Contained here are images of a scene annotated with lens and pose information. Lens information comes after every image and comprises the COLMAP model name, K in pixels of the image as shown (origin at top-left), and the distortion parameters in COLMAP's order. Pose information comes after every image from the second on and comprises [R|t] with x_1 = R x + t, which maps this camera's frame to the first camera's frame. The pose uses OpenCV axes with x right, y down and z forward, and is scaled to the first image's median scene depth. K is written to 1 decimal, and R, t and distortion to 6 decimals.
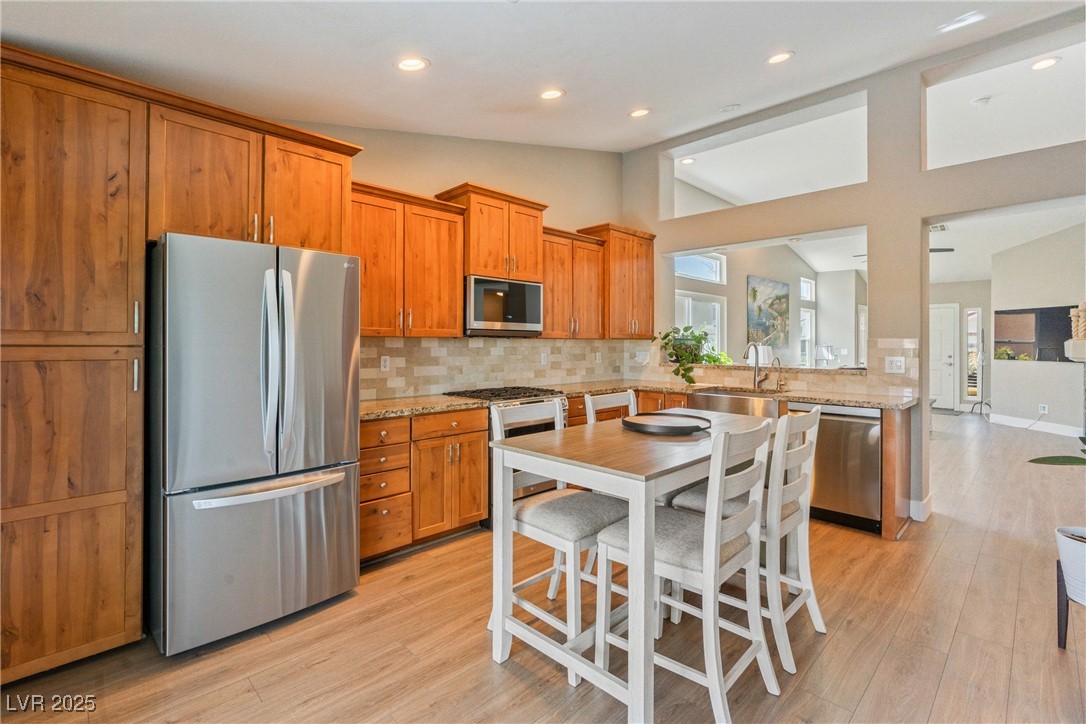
lens RADIAL K [[496.8, 0, 543.0], [0, 496.8, 362.0], [0, 0, 1]] dist [-0.002837, -0.000233]
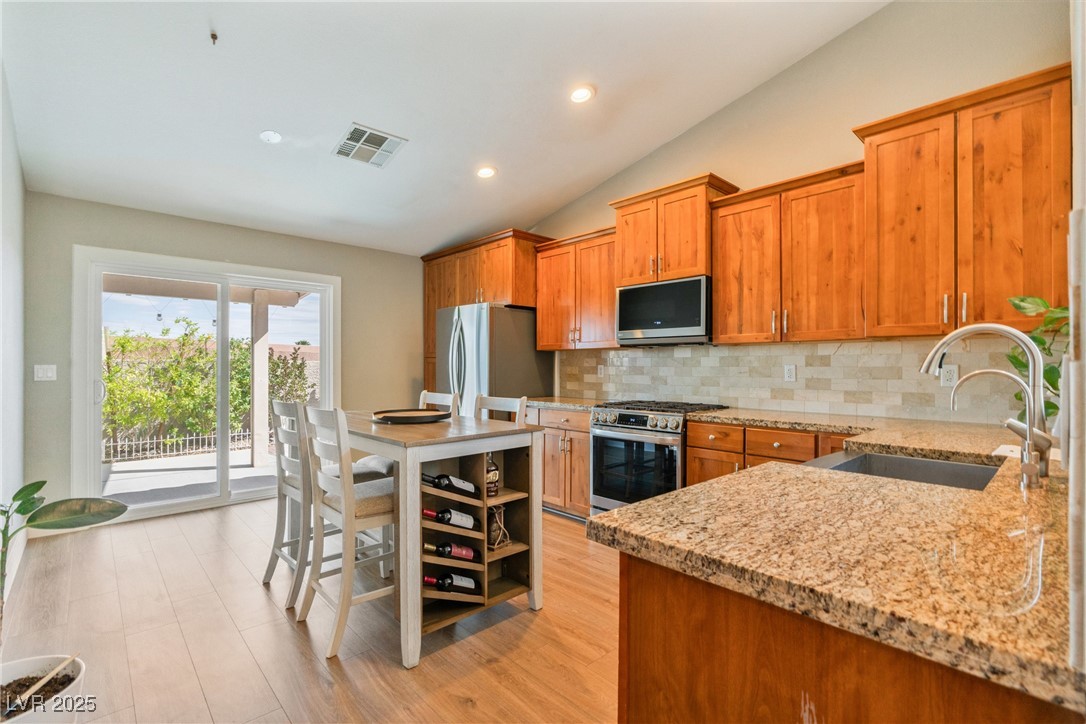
lens RADIAL K [[496.8, 0, 543.0], [0, 496.8, 362.0], [0, 0, 1]] dist [-0.002837, -0.000233]
pose [[-0.034776, -0.005265, -0.999381, 0.816663], [-0.032380, 0.999467, -0.004139, -0.008767], [0.998870, 0.032216, -0.034928, 0.798865]]
